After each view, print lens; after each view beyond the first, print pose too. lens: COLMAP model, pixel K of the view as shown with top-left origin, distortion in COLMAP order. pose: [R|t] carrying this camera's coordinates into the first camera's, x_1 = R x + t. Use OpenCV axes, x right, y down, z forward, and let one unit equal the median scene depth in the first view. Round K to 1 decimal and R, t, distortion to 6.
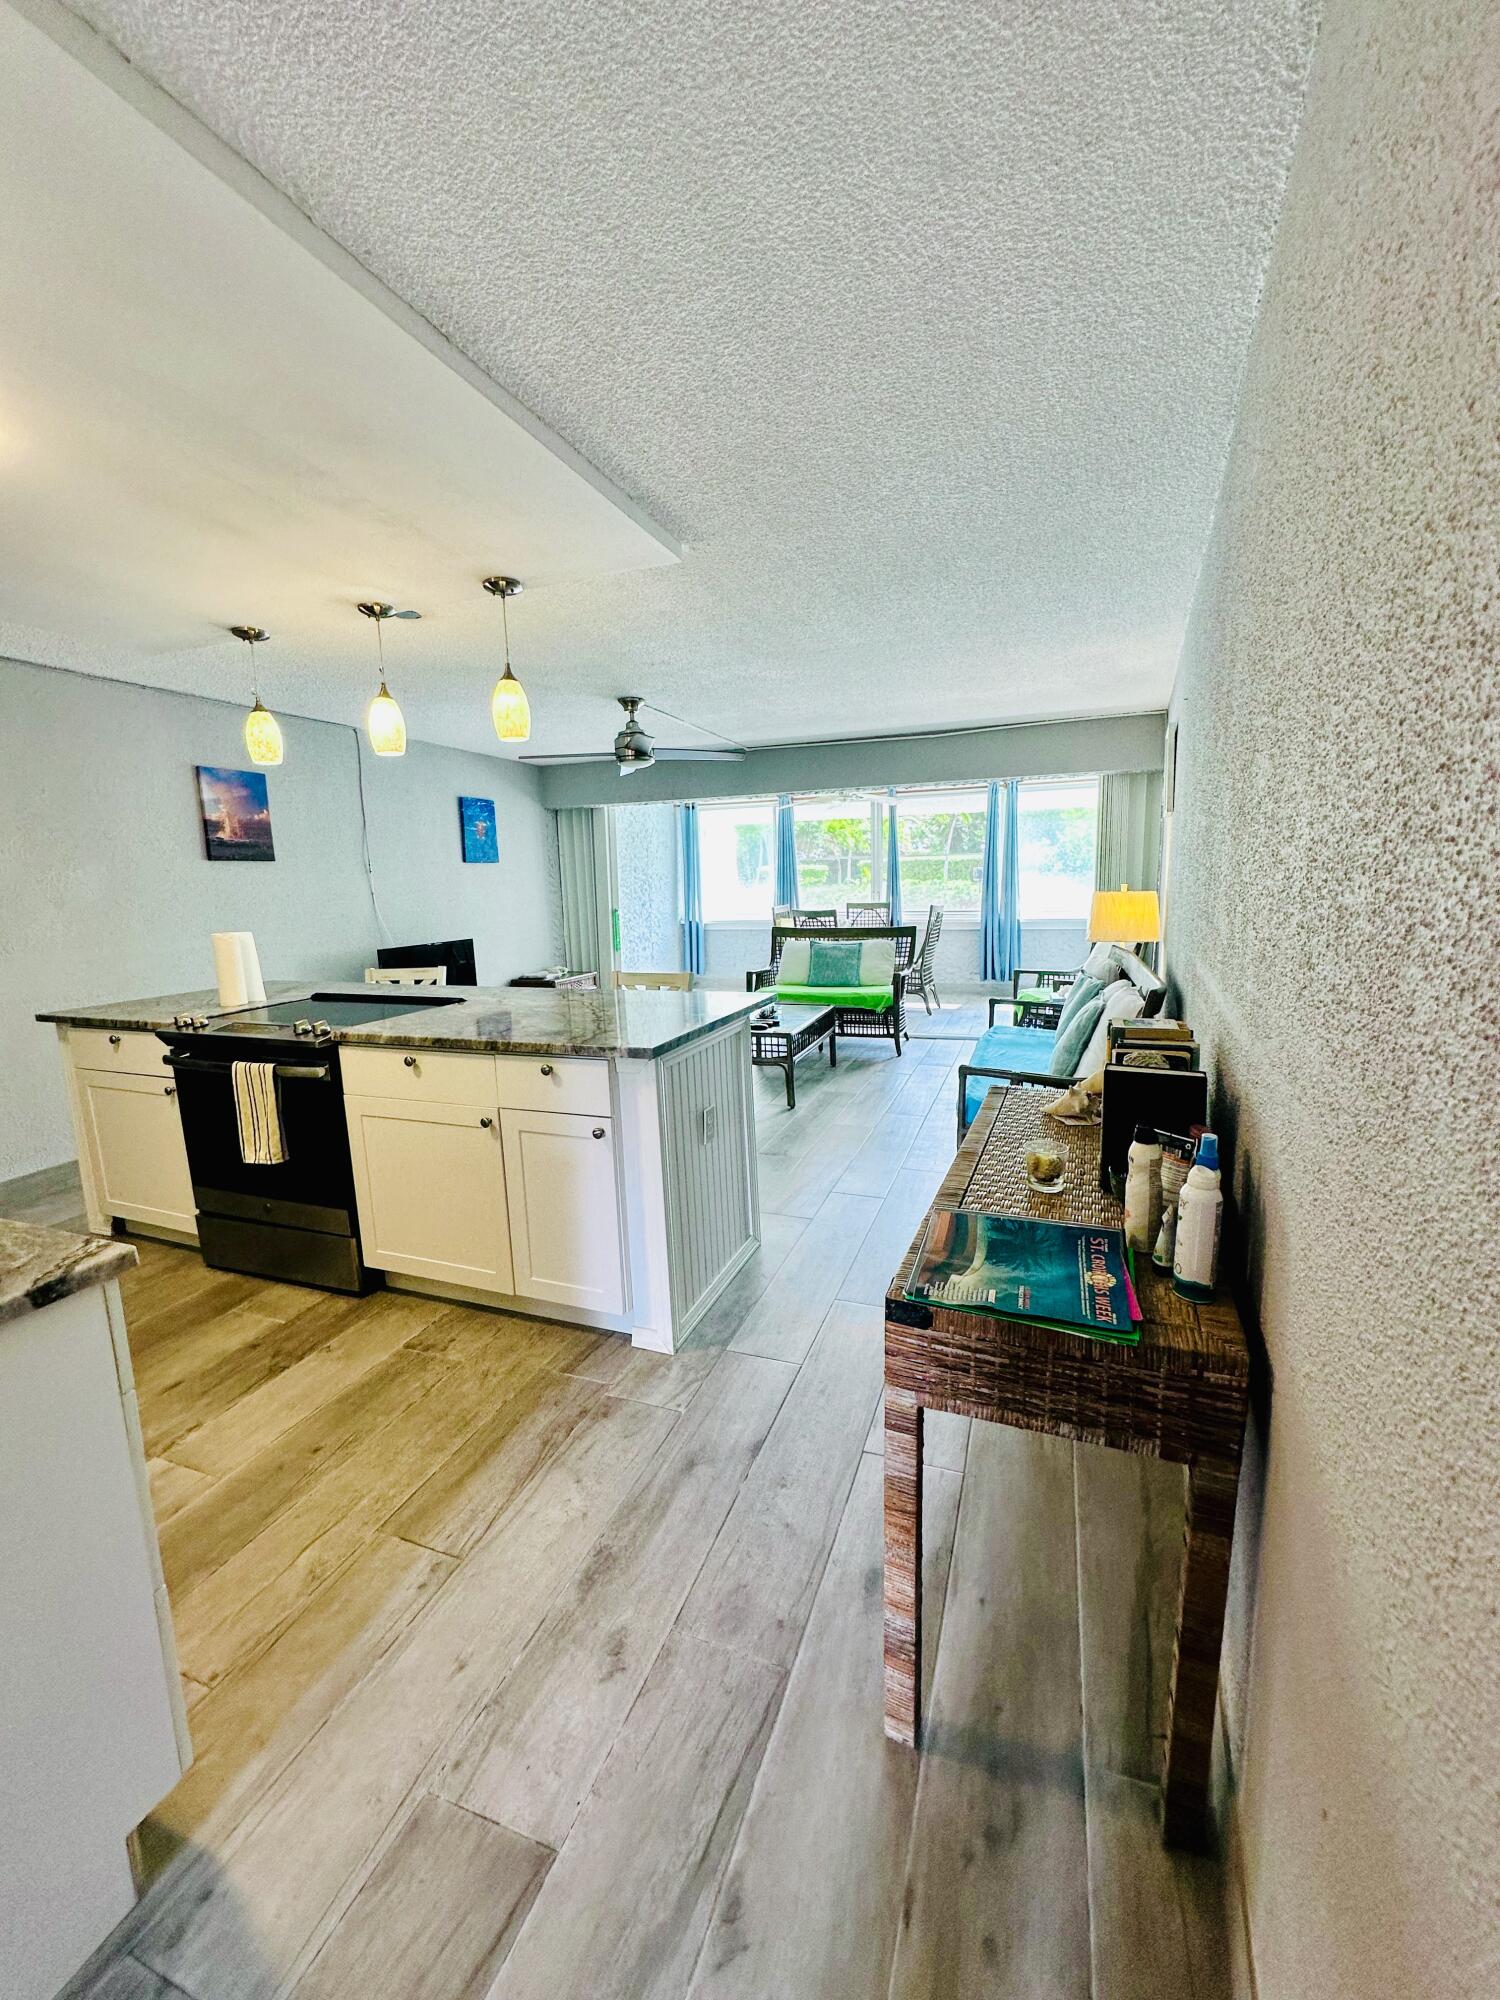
lens RADIAL K [[799.6, 0, 750.0], [0, 799.6, 1000.0], [0, 0, 1]] dist [-0.008120, 0.000986]
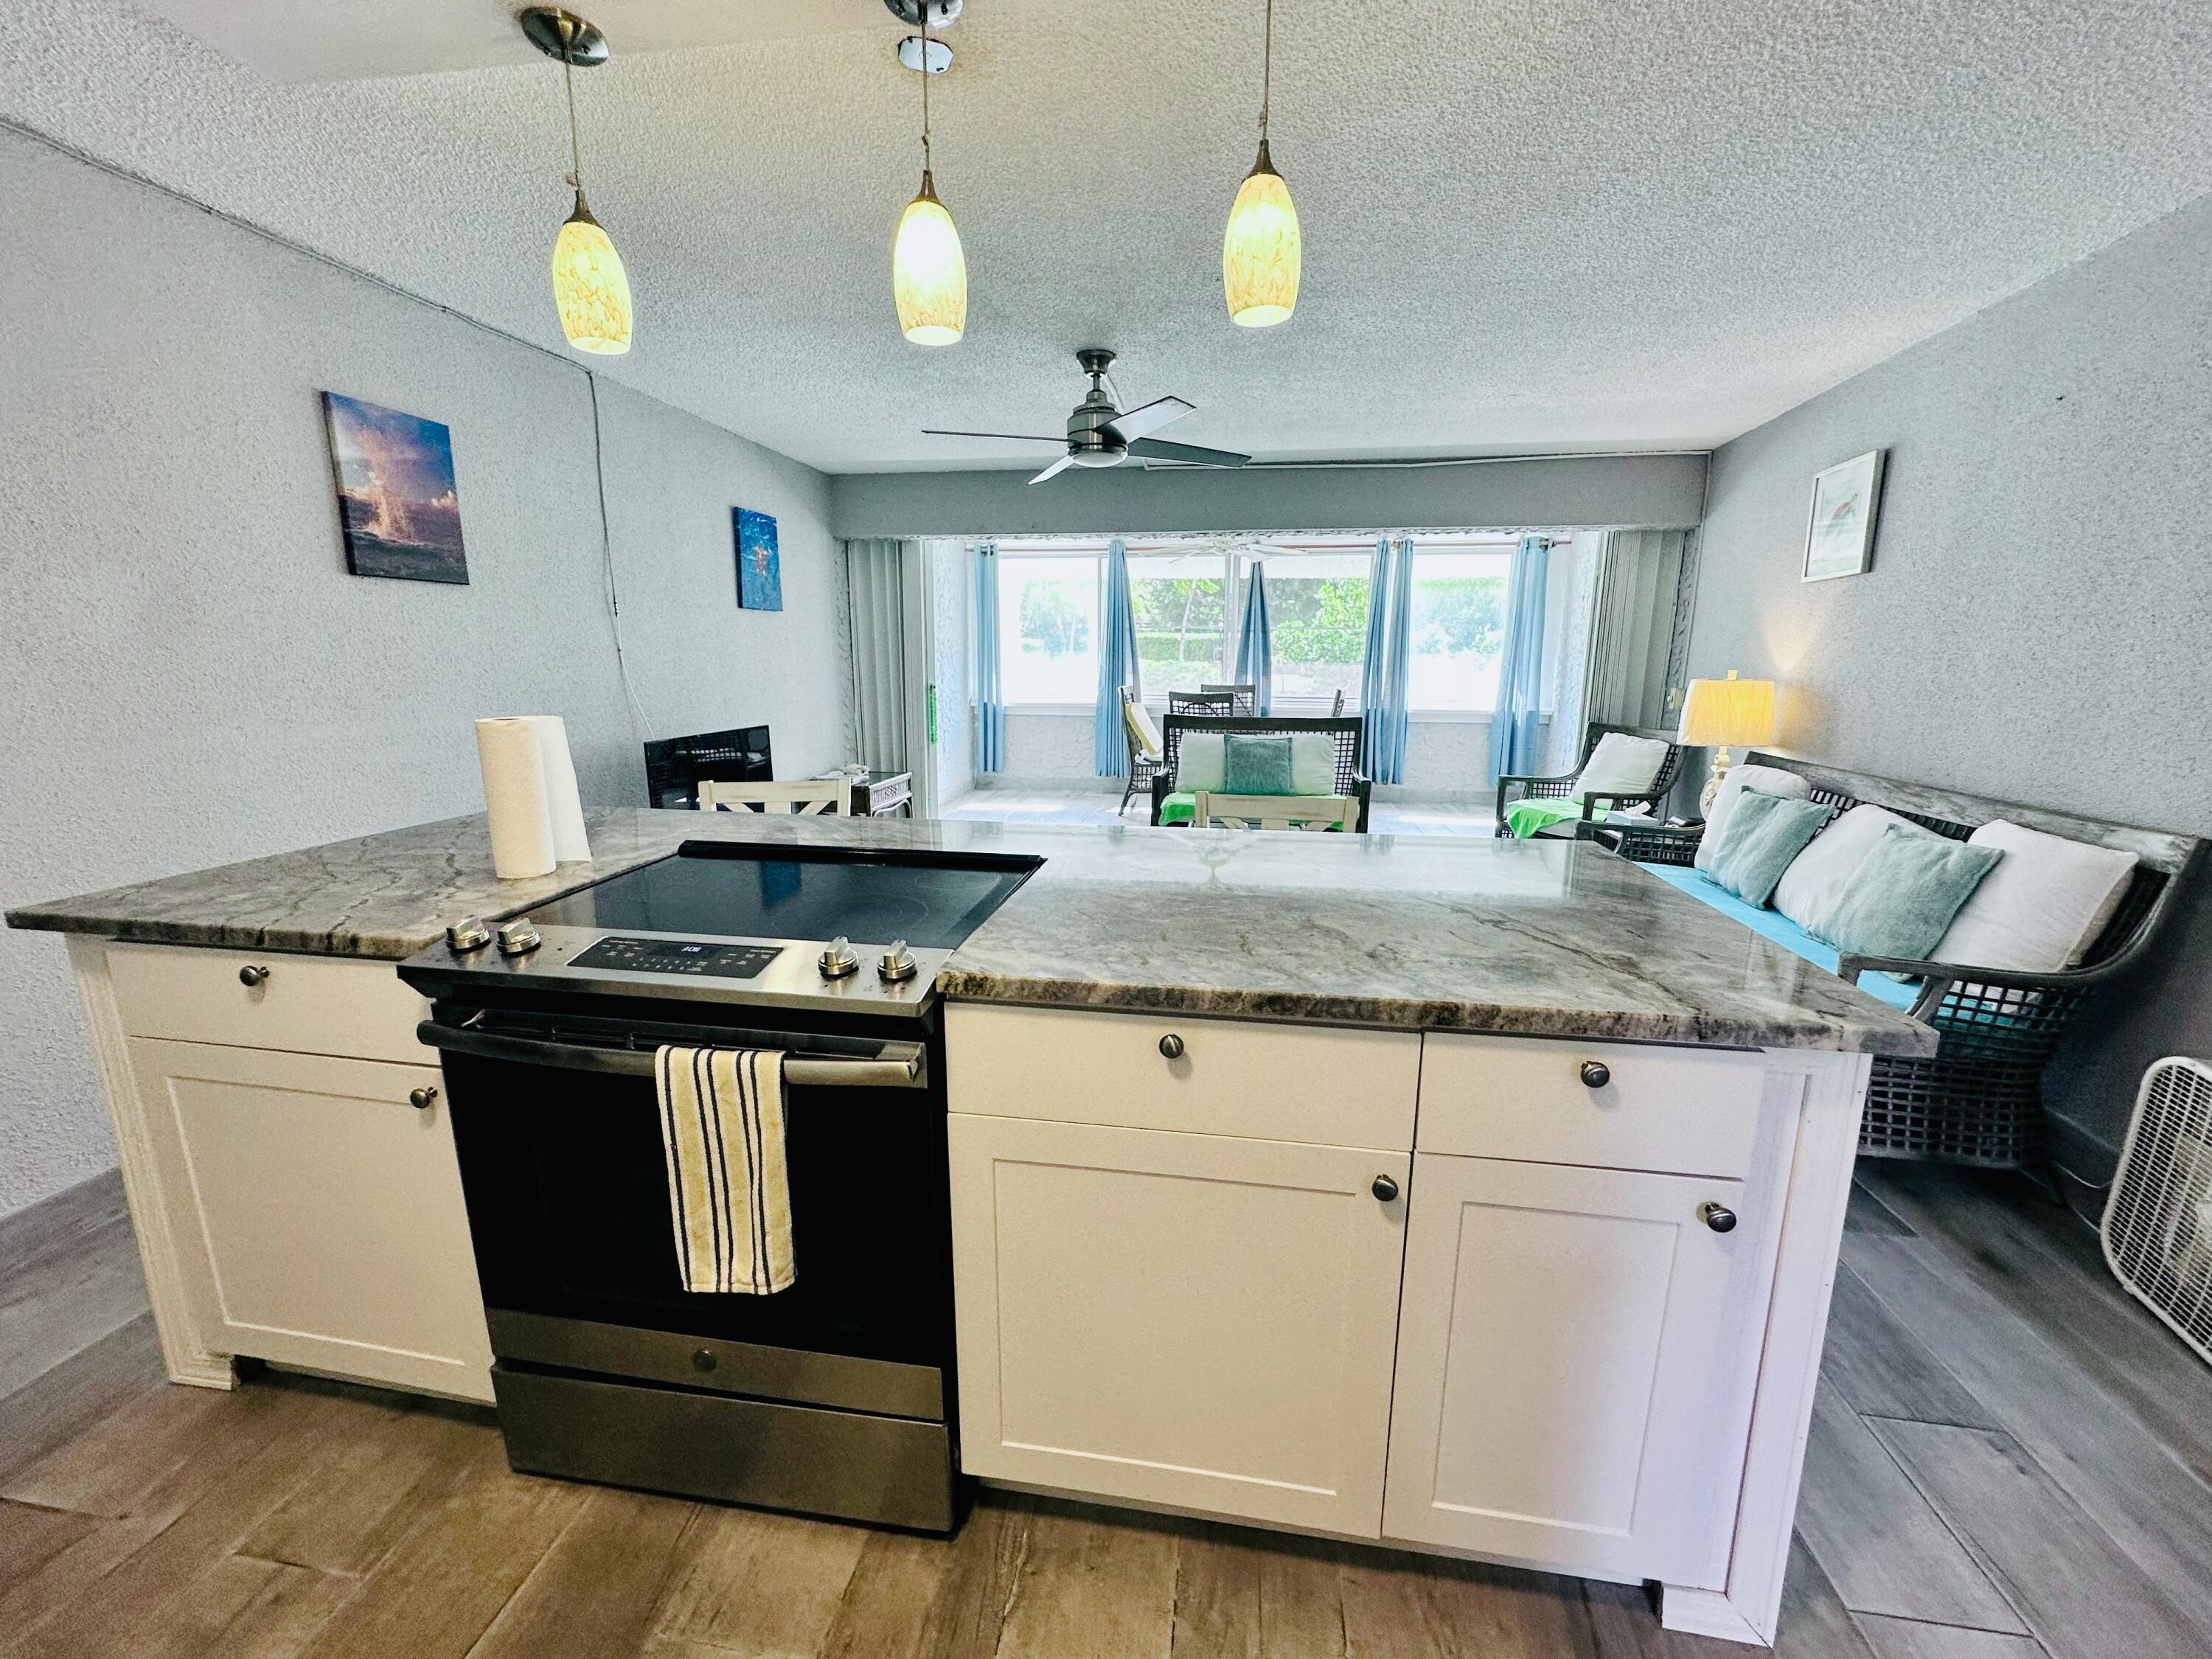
lens RADIAL K [[884.4, 0, 1106.0], [0, 884.4, 829.5], [0, 0, 1]] dist [-0.008120, 0.000986]
pose [[0.978655, -0.007811, 0.205363, -0.302055], [-0.001074, 0.999069, 0.043116, -0.030142], [-0.205509, -0.042416, 0.977736, 0.307483]]
